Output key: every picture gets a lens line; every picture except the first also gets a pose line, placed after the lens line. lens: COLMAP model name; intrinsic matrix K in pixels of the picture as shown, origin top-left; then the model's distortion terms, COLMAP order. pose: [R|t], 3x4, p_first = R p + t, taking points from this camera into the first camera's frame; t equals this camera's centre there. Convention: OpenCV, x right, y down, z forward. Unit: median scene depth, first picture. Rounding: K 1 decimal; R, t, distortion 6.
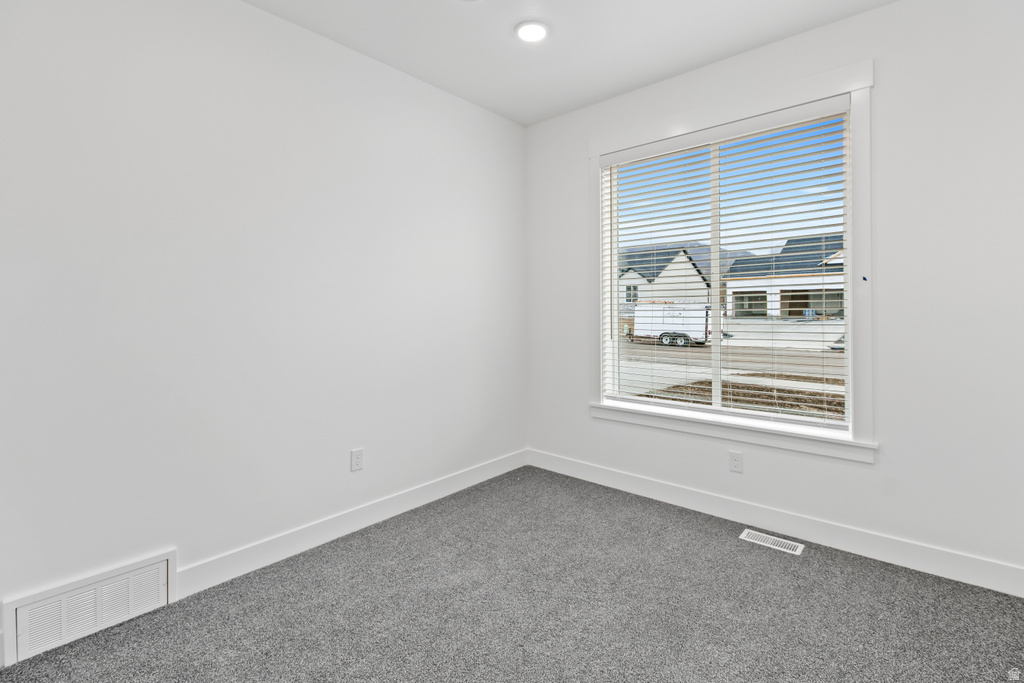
lens RADIAL K [[481.7, 0, 510.5], [0, 481.7, 311.1], [0, 0, 1]] dist [0.003250, -0.007365]
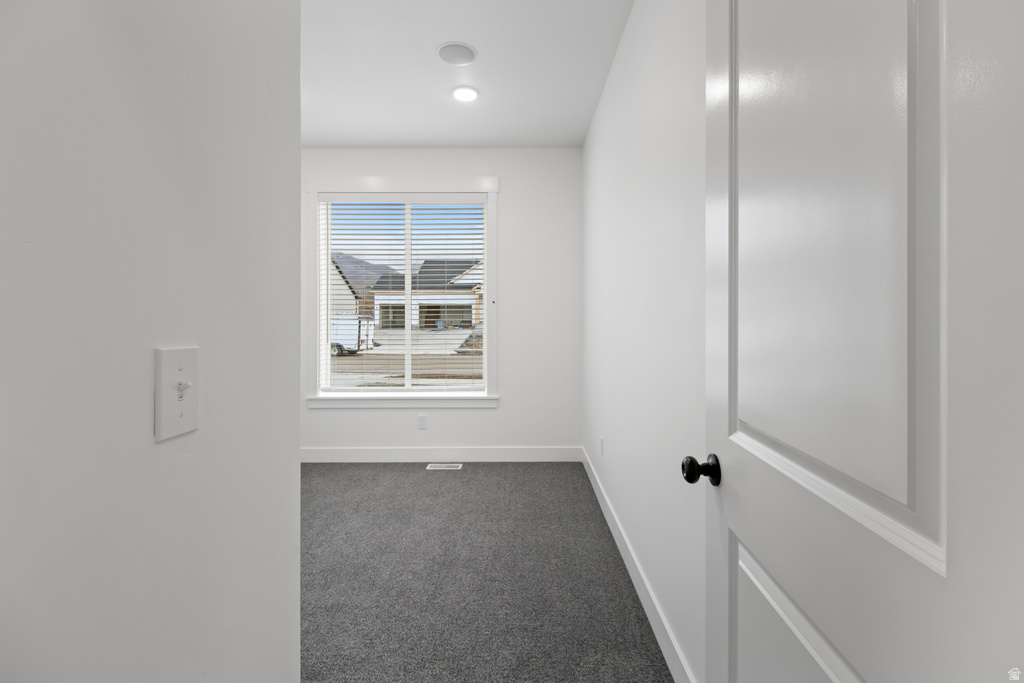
lens RADIAL K [[476.1, 0, 522.0], [0, 476.1, 313.1], [0, 0, 1]] dist [0.001923, -0.000256]
pose [[0.747317, 0.018818, 0.664201, -0.275464], [-0.006492, 0.999758, -0.021021, 0.004723], [-0.664436, 0.011397, 0.747258, -0.298263]]
